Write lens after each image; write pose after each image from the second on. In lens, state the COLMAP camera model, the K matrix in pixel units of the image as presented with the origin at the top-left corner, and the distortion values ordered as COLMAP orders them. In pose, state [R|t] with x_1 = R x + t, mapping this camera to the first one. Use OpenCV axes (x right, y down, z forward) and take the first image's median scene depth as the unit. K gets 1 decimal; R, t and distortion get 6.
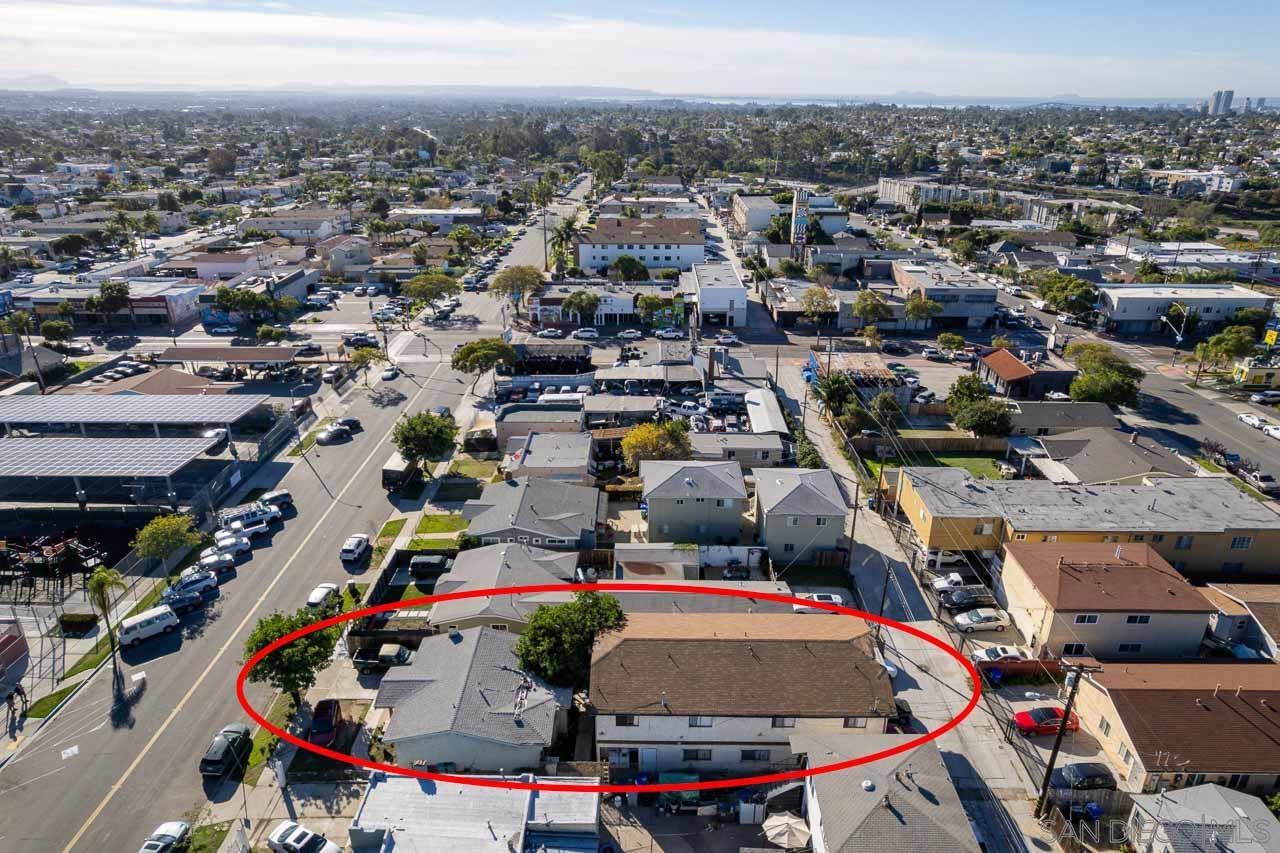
lens RADIAL K [[818.2, 0, 631.4], [0, 818.2, 423.4], [0, 0, 1]] dist [-0.025560, 0.002791]
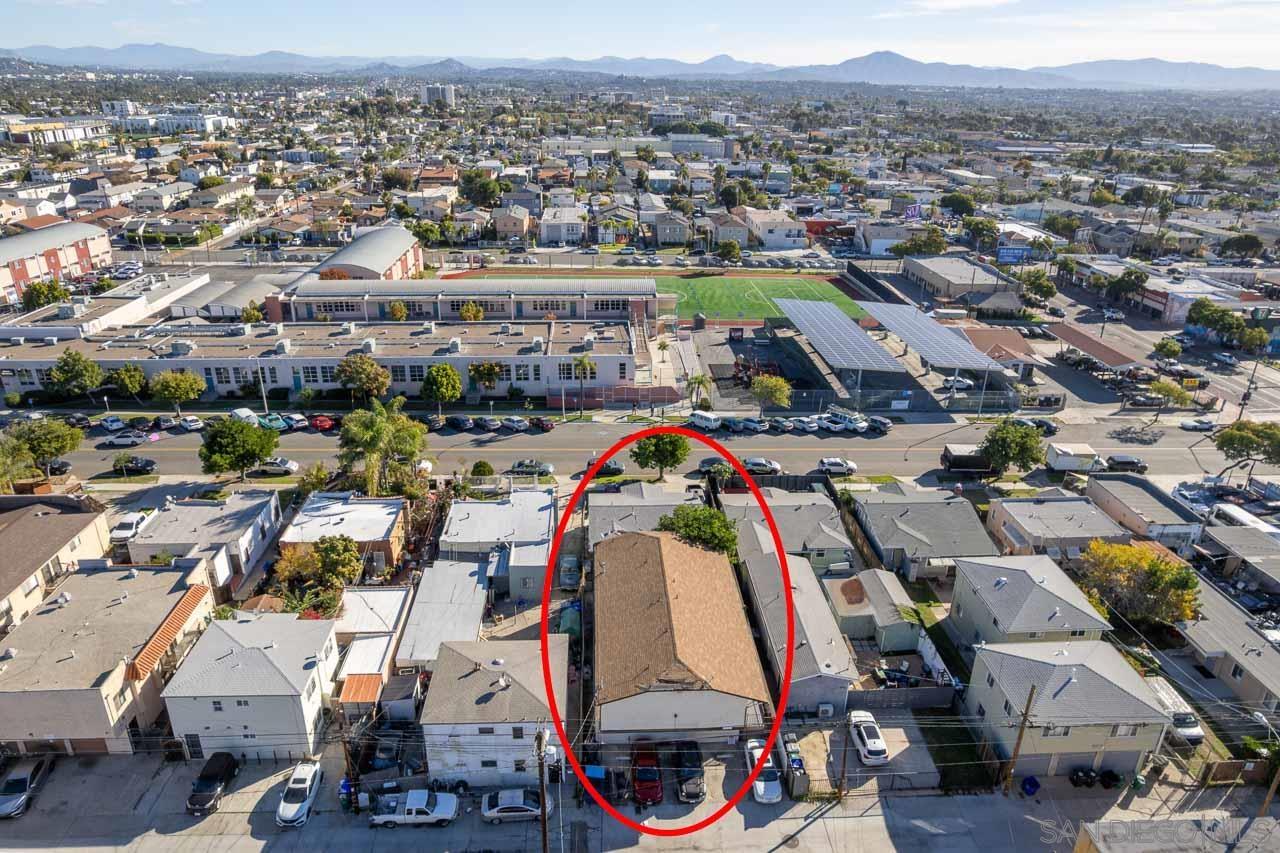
lens RADIAL K [[818.2, 0, 631.4], [0, 818.2, 423.4], [0, 0, 1]] dist [-0.025560, 0.002791]
pose [[0.067503, 0.392025, -0.917475, 1.033547], [-0.393986, 0.855312, 0.336476, -0.269932], [0.916634, 0.338759, 0.212188, 0.661094]]
